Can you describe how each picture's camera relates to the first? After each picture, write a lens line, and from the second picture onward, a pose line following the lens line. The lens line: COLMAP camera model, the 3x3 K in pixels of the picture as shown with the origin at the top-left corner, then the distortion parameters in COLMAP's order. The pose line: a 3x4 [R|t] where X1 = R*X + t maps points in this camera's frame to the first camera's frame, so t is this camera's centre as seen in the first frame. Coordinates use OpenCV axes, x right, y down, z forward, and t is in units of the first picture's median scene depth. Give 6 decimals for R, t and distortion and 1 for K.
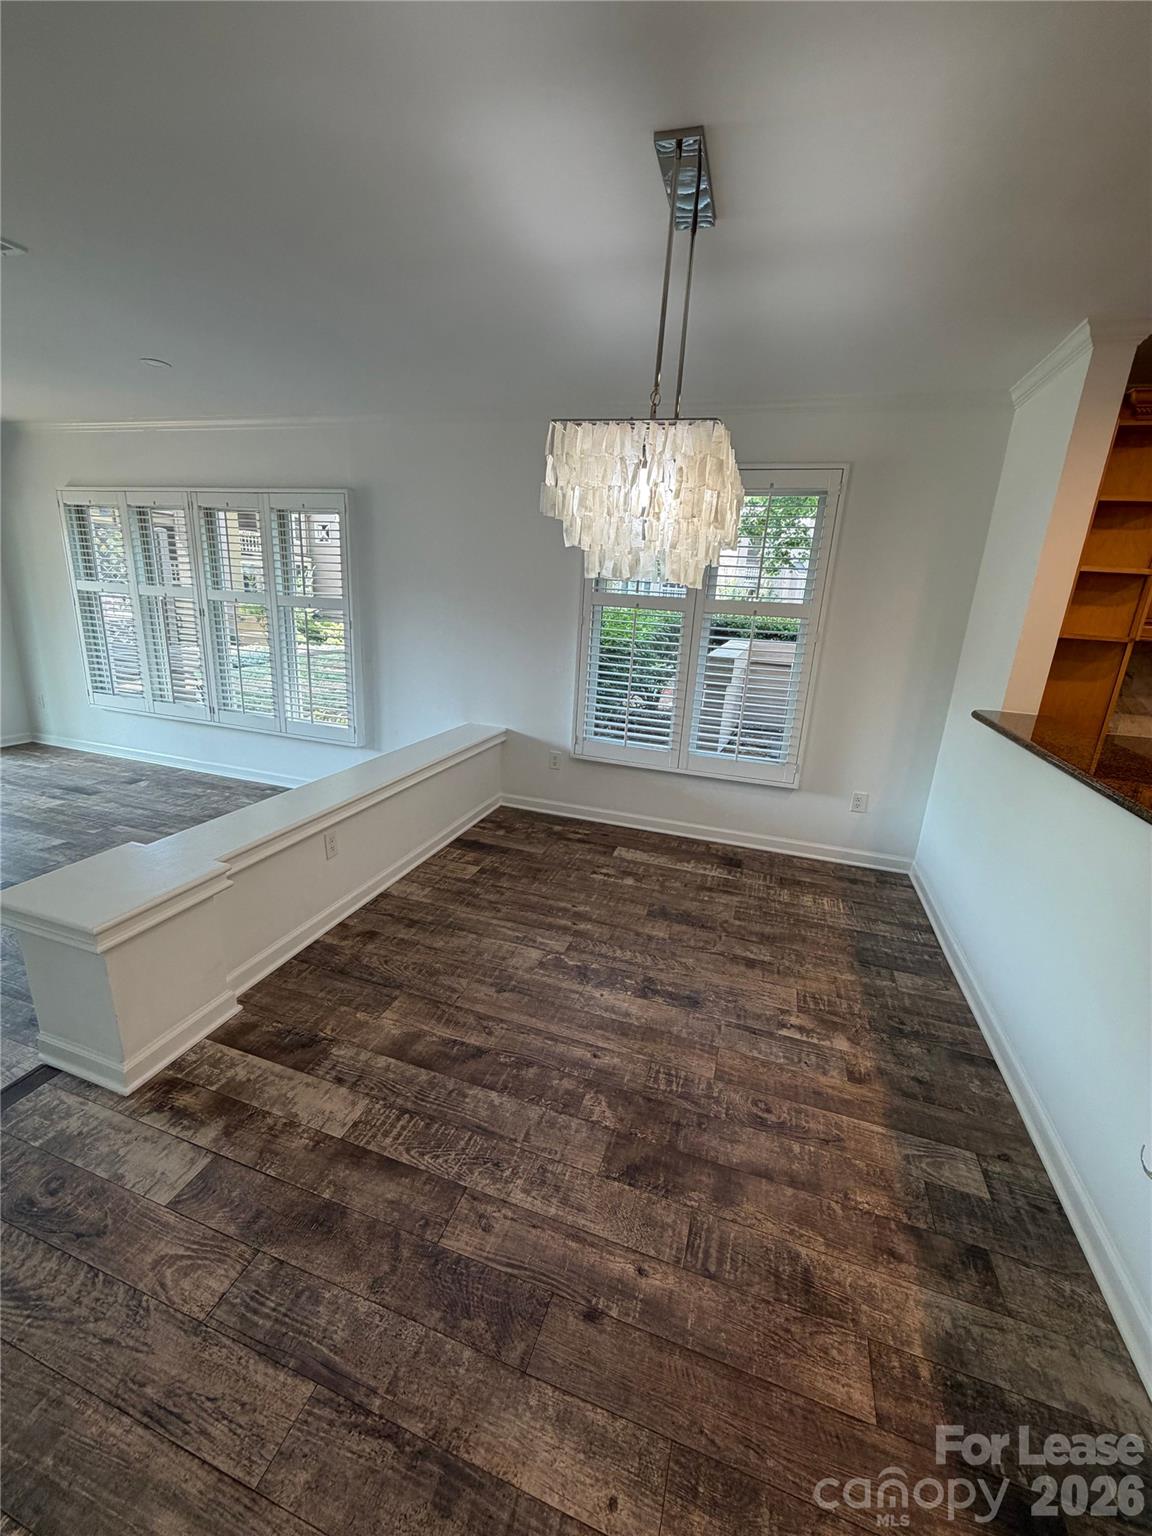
lens RADIAL K [[608.9, 0, 576.0], [0, 608.9, 768.0], [0, 0, 1]] dist [-0.001848, -0.000087]
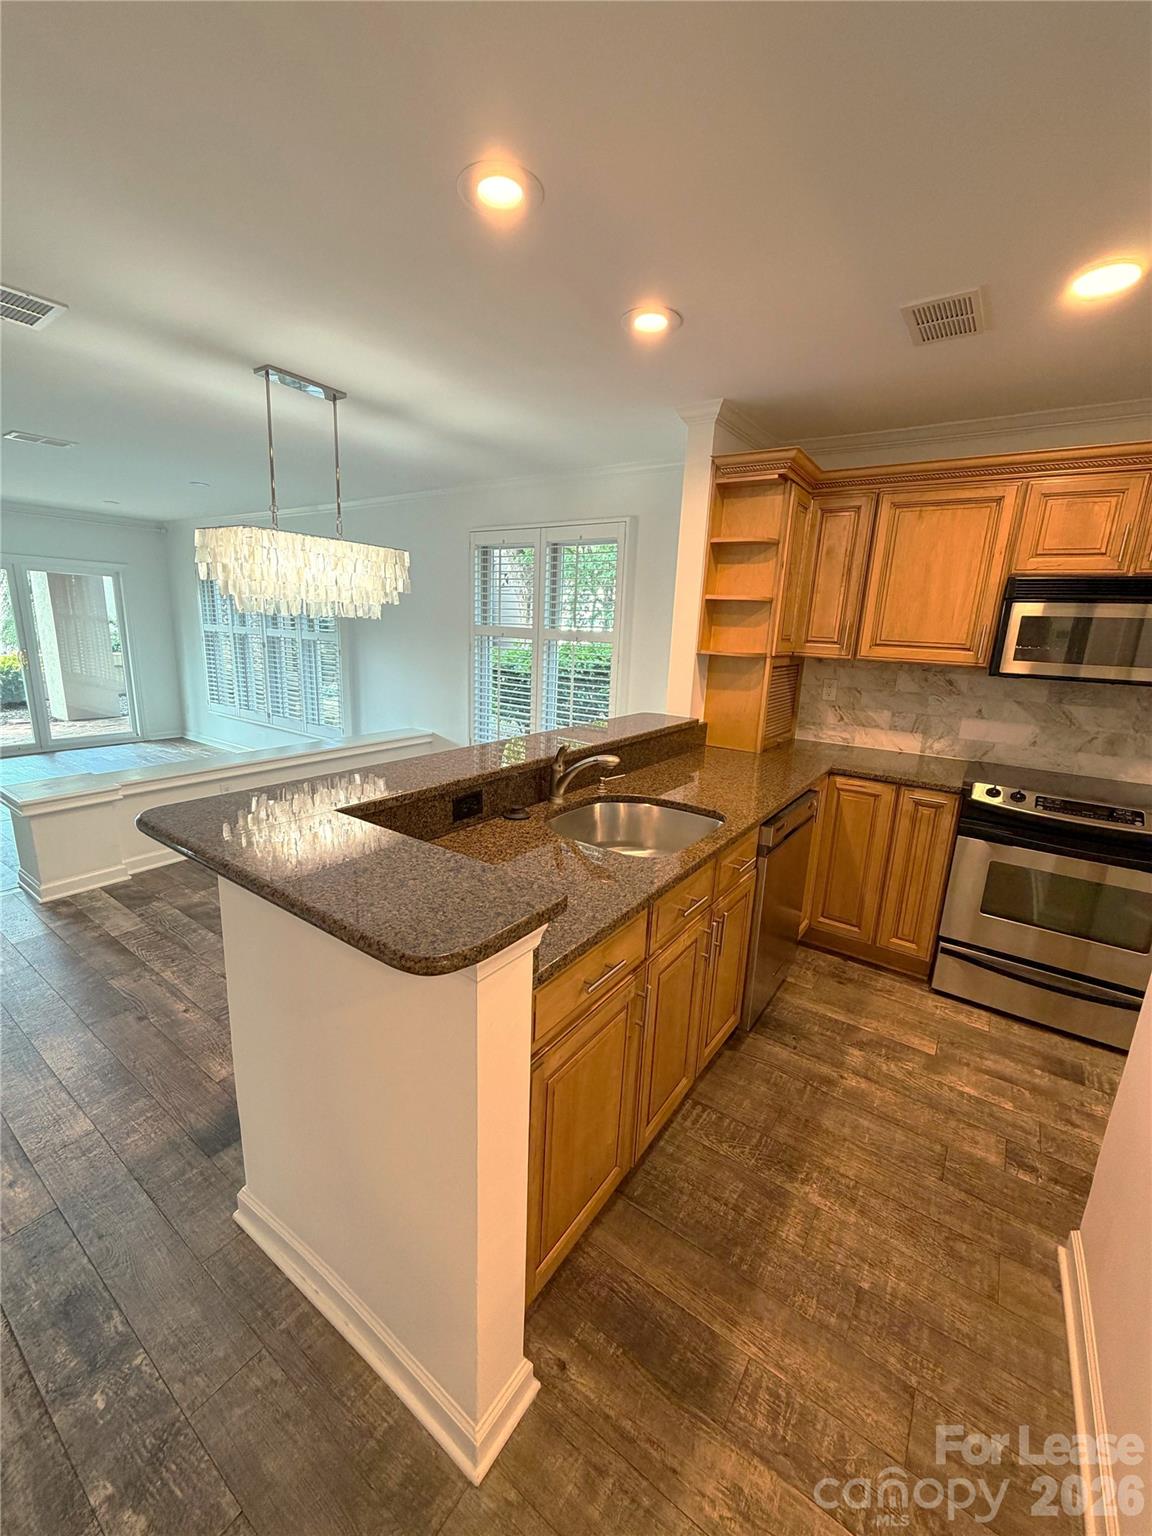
lens RADIAL K [[608.9, 0, 576.0], [0, 608.9, 768.0], [0, 0, 1]] dist [-0.001848, -0.000087]
pose [[0.956594, 0.048887, -0.287295, 0.914099], [-0.065519, 0.996669, -0.048561, 0.087356], [0.283965, 0.065276, 0.956610, -0.212585]]
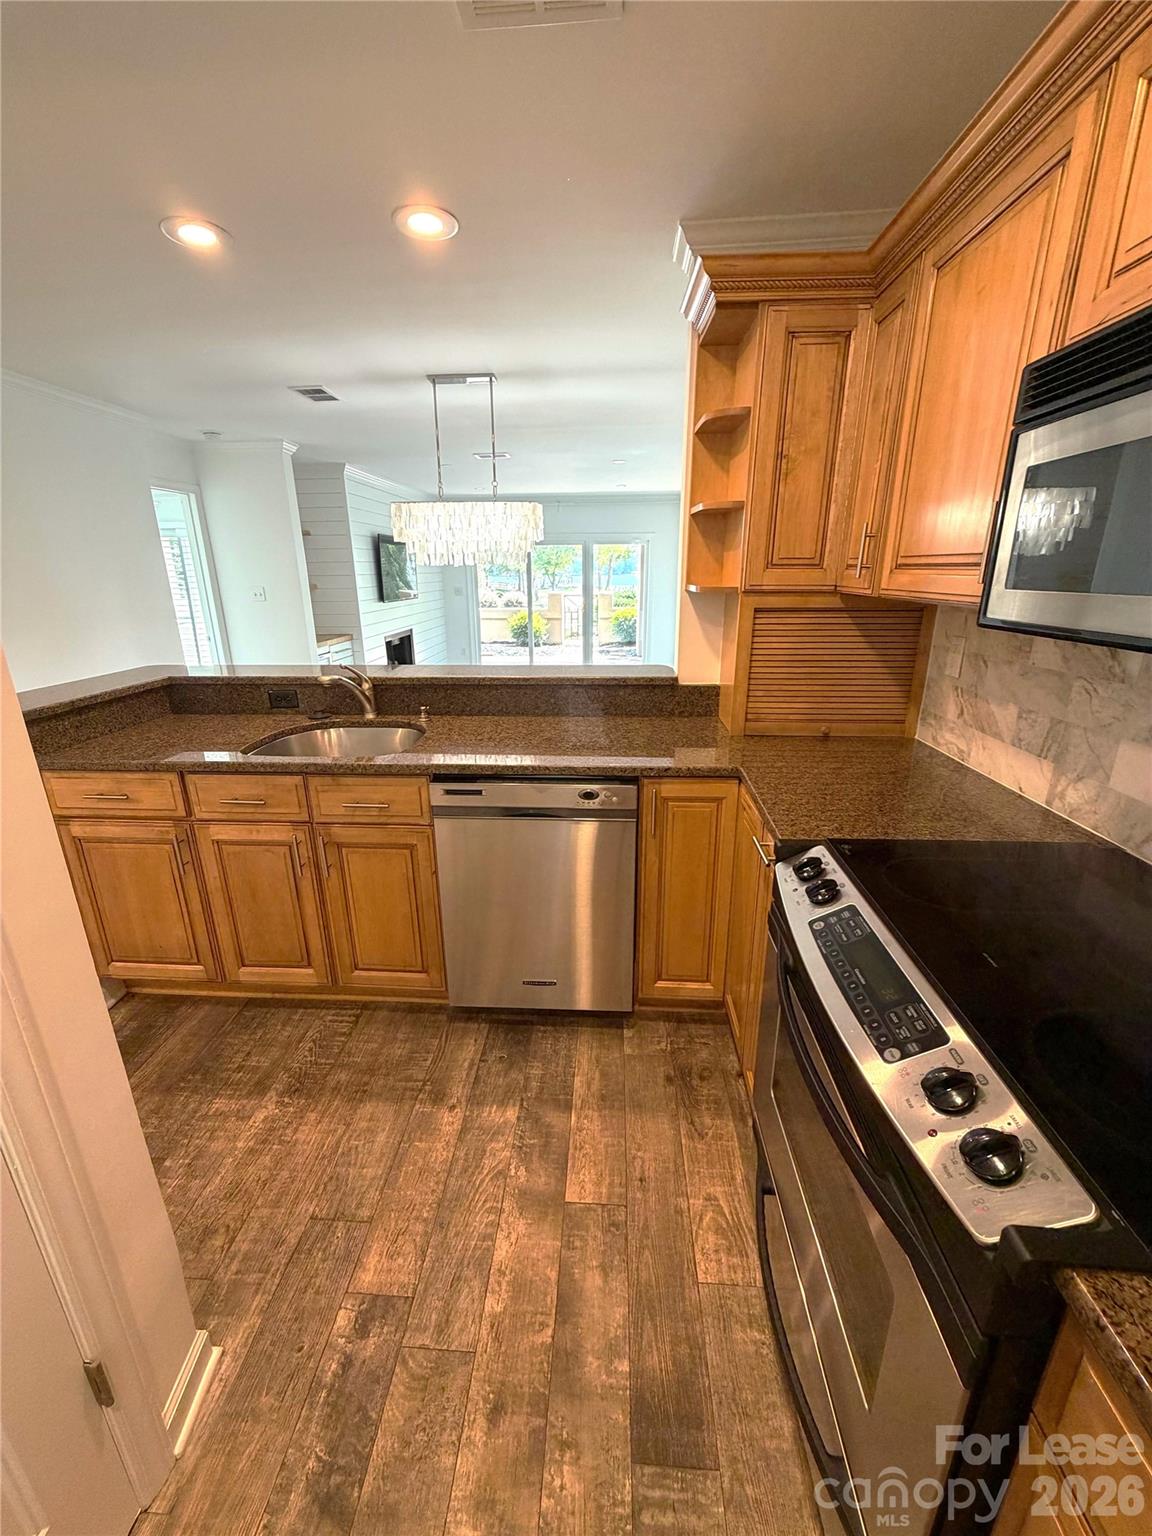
lens RADIAL K [[609.1, 0, 575.3], [0, 609.1, 771.5], [0, 0, 1]] dist [-0.000308, 0.000046]
pose [[0.255852, 0.245293, -0.935078, 1.646227], [-0.244899, 0.952166, 0.182768, -0.076716], [0.935181, 0.182238, 0.303686, 0.592538]]
